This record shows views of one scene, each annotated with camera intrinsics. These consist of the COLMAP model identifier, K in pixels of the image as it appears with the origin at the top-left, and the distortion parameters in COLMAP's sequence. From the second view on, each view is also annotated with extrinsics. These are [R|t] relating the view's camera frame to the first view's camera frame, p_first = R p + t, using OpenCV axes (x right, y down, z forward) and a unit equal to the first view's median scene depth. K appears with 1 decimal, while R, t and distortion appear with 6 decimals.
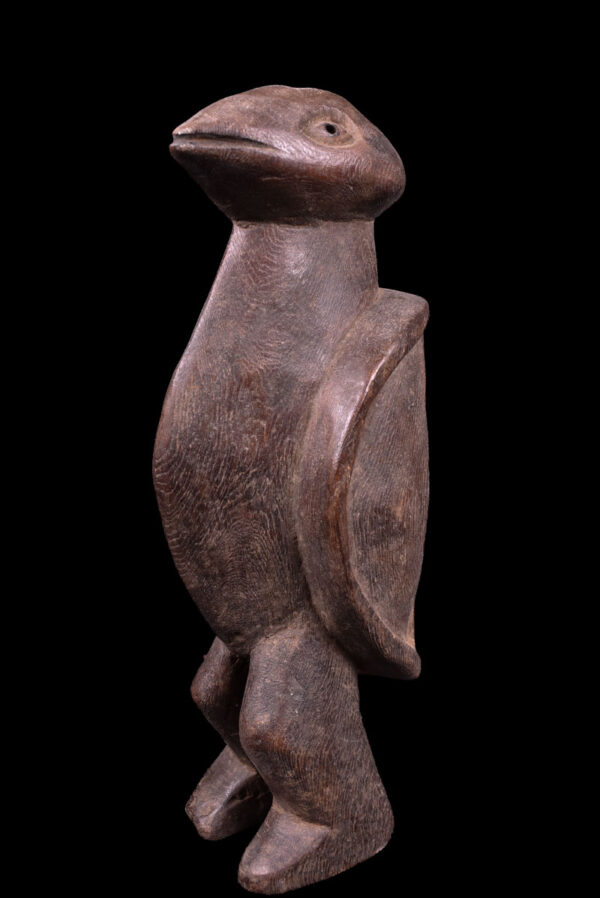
lens RADIAL K [[890.3, 0, 299.9], [0, 890.3, 450.7], [0, 0, 1]] dist [-0.081142, 0.000000]
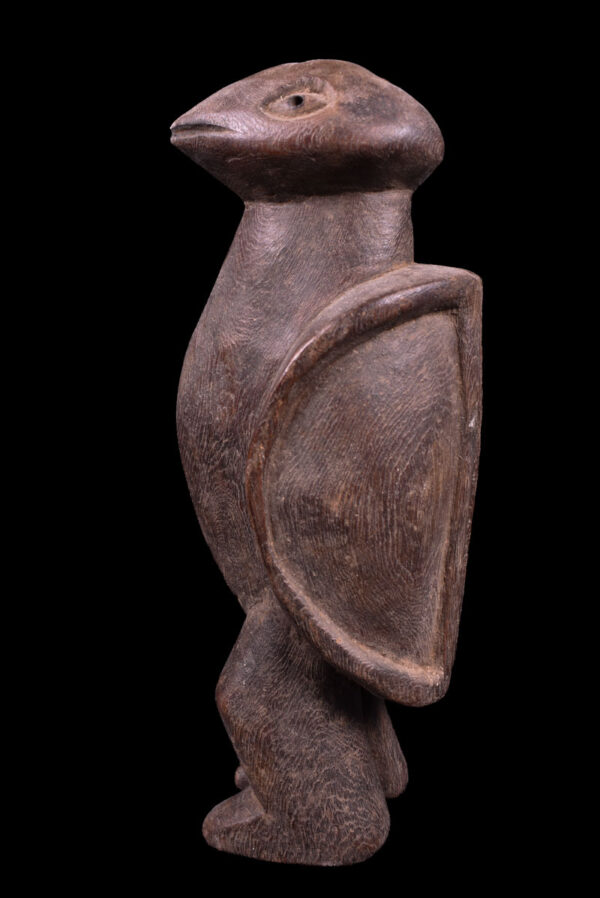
lens RADIAL K [[890.3, 0, 296.5], [0, 890.3, 448.1], [0, 0, 1]] dist [-0.081142, 0.000000]
pose [[0.670046, 0.130695, -0.730723, 0.768080], [-0.126683, 0.990071, 0.060918, -0.043254], [0.731430, 0.051752, 0.679950, 0.347507]]
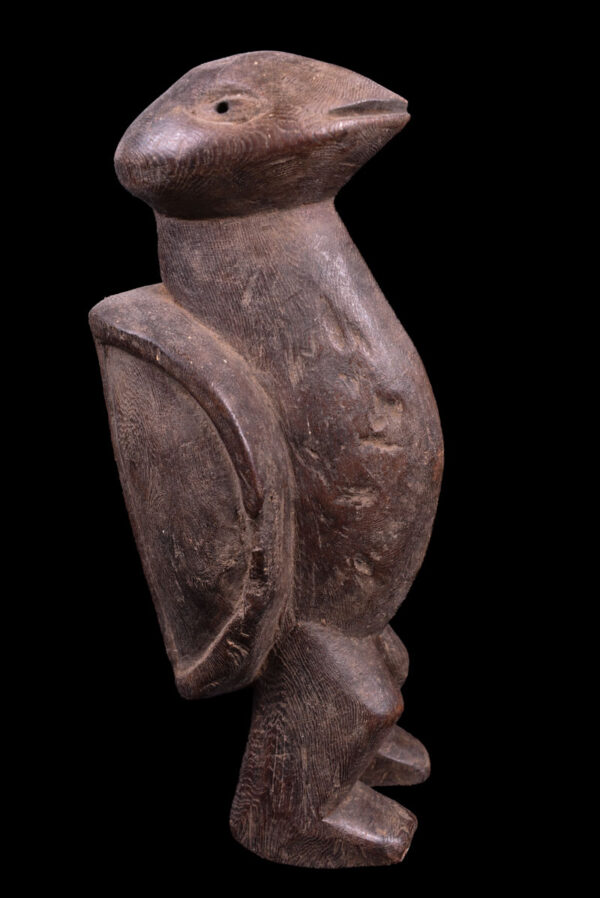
lens RADIAL K [[890.3, 0, 298.3], [0, 890.3, 449.7], [0, 0, 1]] dist [-0.081142, 0.000000]
pose [[-0.669524, -0.156175, 0.726186, -0.767472], [0.238120, 0.880922, 0.408993, -0.414910], [-0.703588, 0.446750, -0.552610, 1.657705]]
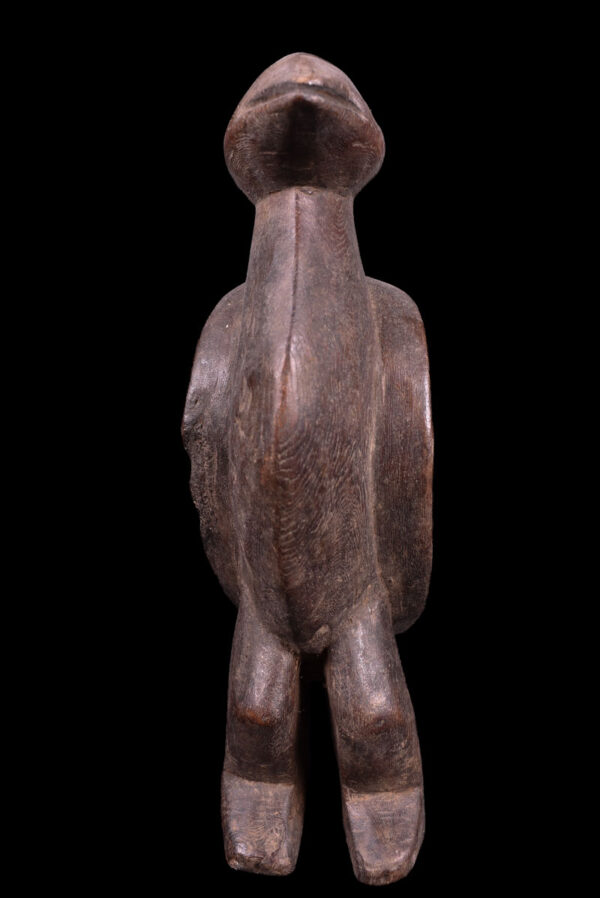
lens RADIAL K [[890.3, 0, 294.1], [0, 890.3, 449.9], [0, 0, 1]] dist [-0.081142, 0.000000]
pose [[0.669300, -0.121893, 0.732925, -0.803768], [0.163751, 0.986395, 0.014512, 0.005255], [-0.724723, 0.110305, 0.680154, 0.387989]]
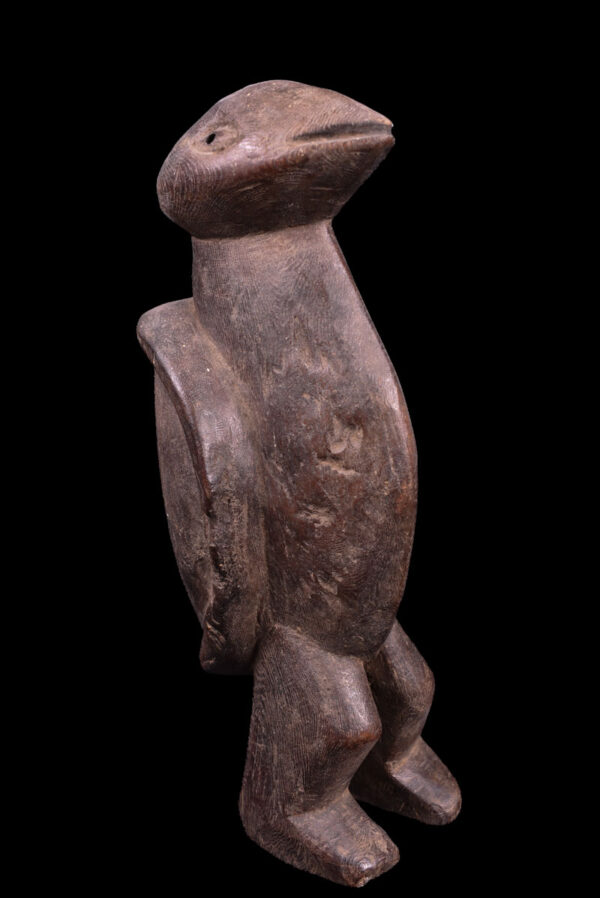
lens RADIAL K [[890.3, 0, 296.9], [0, 890.3, 449.1], [0, 0, 1]] dist [-0.081142, 0.000000]
pose [[-0.179220, -0.228670, 0.956865, -1.032319], [0.292471, 0.916256, 0.273745, -0.302886], [-0.939330, 0.328915, -0.097332, 1.200898]]
